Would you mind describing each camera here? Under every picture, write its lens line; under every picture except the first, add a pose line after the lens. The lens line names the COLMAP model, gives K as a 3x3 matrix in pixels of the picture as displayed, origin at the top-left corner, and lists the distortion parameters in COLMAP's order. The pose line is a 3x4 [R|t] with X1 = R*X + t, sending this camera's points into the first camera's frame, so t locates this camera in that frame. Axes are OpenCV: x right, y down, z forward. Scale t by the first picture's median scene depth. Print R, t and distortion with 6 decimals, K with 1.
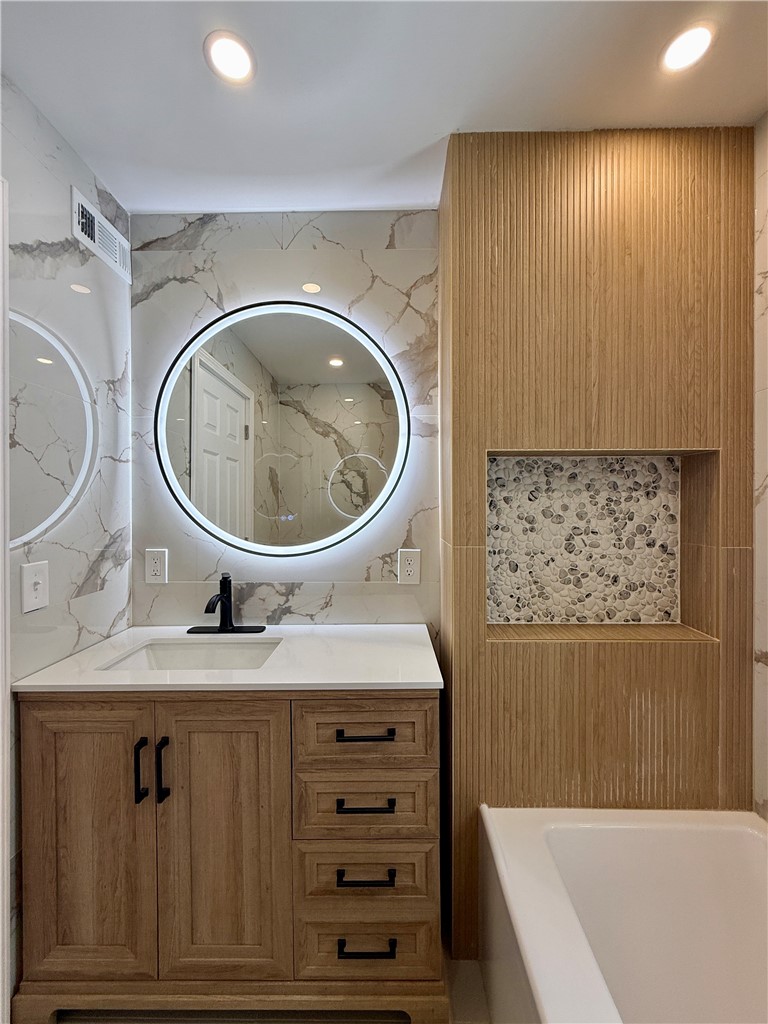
lens RADIAL K [[407.0, 0, 387.2], [0, 407.0, 508.4], [0, 0, 1]] dist [0.000548, 0.000488]
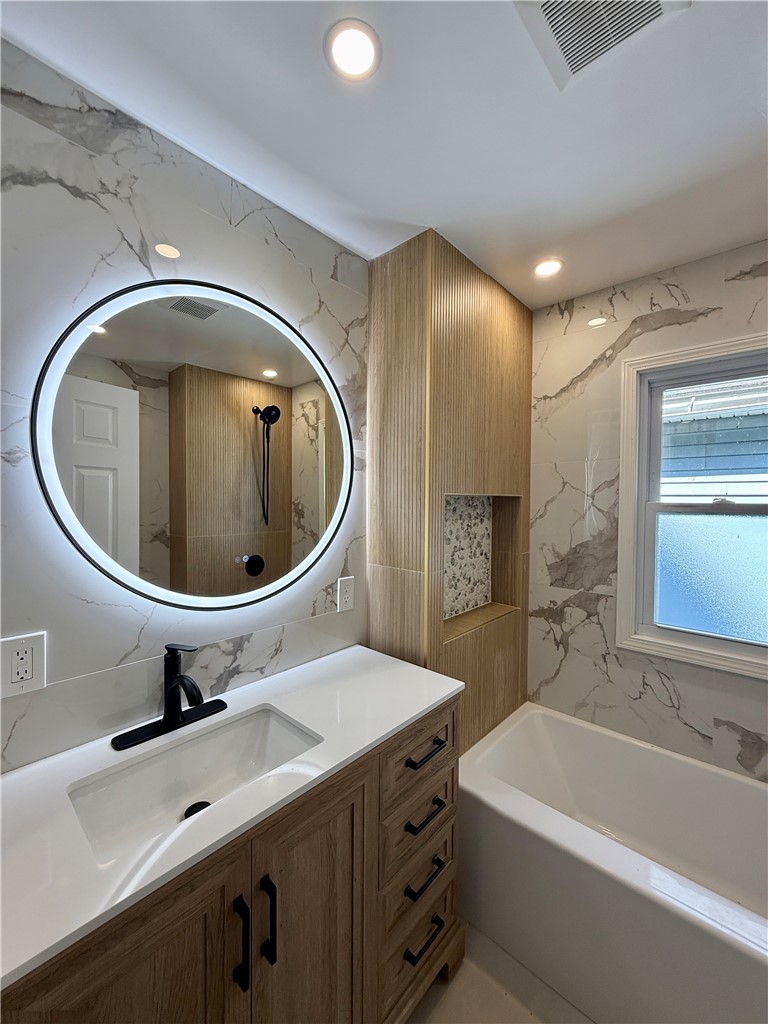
lens RADIAL K [[407.0, 0, 387.2], [0, 407.0, 508.4], [0, 0, 1]] dist [0.000548, 0.000488]
pose [[0.667281, -0.007457, 0.744768, -0.717337], [-0.005425, 0.999875, 0.014872, -0.101339], [-0.744786, -0.013965, 0.667157, 0.251908]]
